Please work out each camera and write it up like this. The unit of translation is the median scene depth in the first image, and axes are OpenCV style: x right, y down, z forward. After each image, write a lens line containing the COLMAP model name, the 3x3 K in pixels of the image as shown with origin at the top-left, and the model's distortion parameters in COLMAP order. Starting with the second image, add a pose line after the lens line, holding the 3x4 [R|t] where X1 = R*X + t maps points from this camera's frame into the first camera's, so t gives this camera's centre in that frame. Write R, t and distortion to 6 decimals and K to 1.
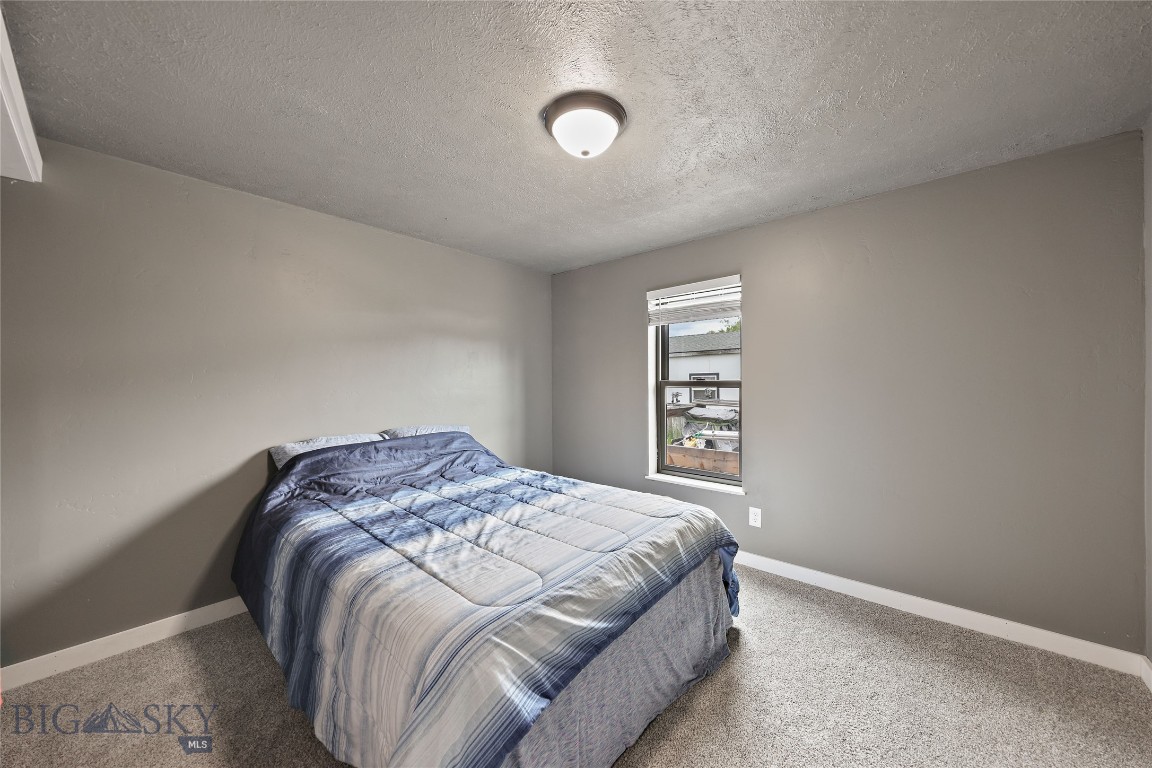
lens RADIAL K [[410.6, 0, 582.3], [0, 410.6, 383.4], [0, 0, 1]] dist [0.000682, 0.000001]
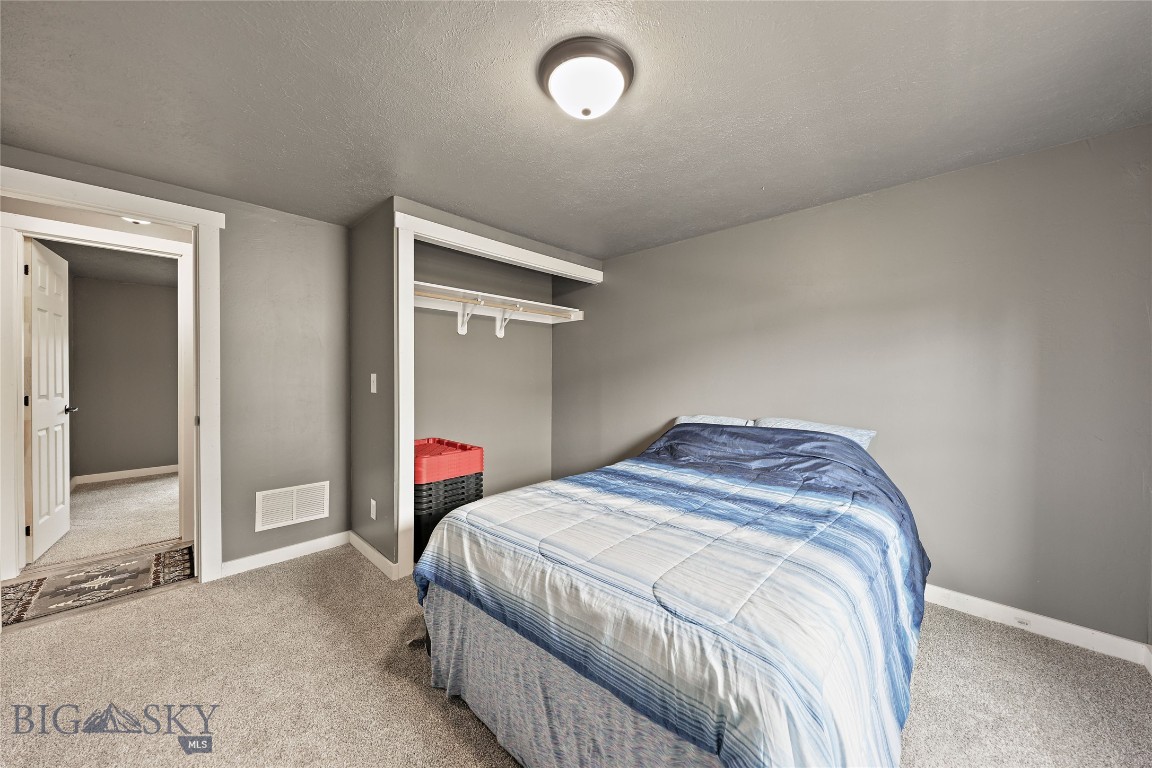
lens RADIAL K [[395.5, 0, 585.0], [0, 395.5, 374.2], [0, 0, 1]] dist [0.001851, 0.000099]
pose [[-0.031771, 0.007428, -0.999468, 0.877816], [-0.001578, 0.999971, 0.007481, -0.002806], [0.999494, 0.001814, -0.031758, 1.034676]]
